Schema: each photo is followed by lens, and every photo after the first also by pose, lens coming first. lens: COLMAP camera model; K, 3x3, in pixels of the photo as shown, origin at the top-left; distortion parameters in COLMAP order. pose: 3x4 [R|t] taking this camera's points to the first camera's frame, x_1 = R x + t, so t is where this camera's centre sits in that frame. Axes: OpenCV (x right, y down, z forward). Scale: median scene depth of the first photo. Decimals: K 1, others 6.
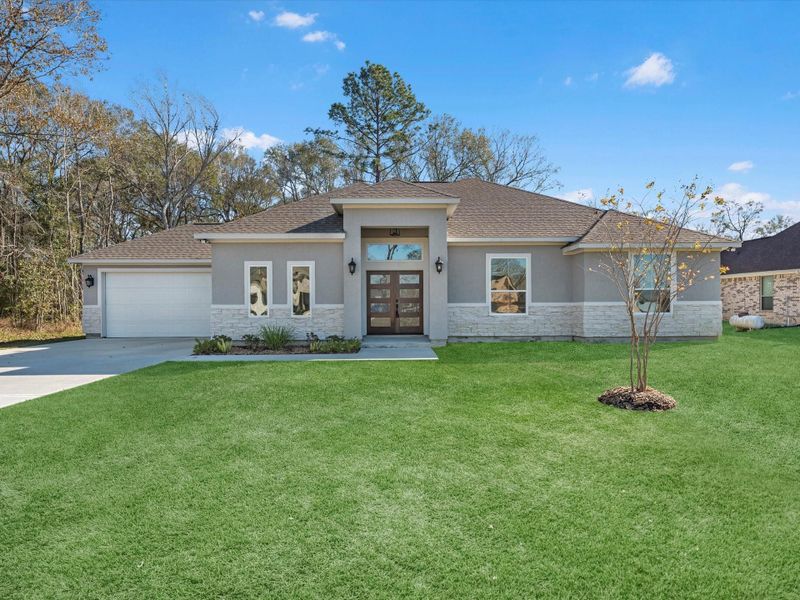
lens RADIAL K [[320.2, 0, 400.0], [0, 320.2, 300.0], [0, 0, 1]] dist [-0.001387, 0.000324]
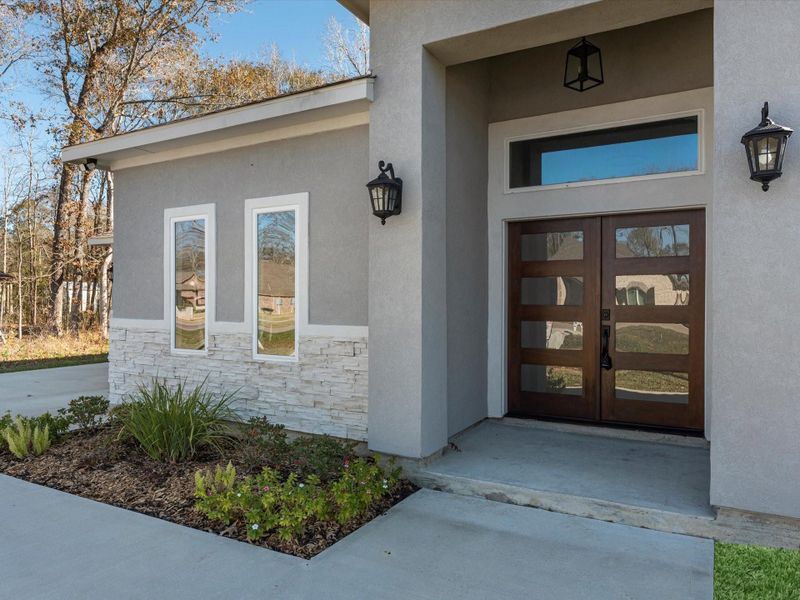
lens RADIAL K [[534.6, 0, 400.0], [0, 534.6, 300.0], [0, 0, 1]] dist [0.002899, 0.000286]
pose [[0.876364, 0.004060, -0.481632, 0.079553], [-0.006974, 0.999967, -0.004261, -0.009382], [0.481598, 0.007093, 0.876363, 0.567982]]
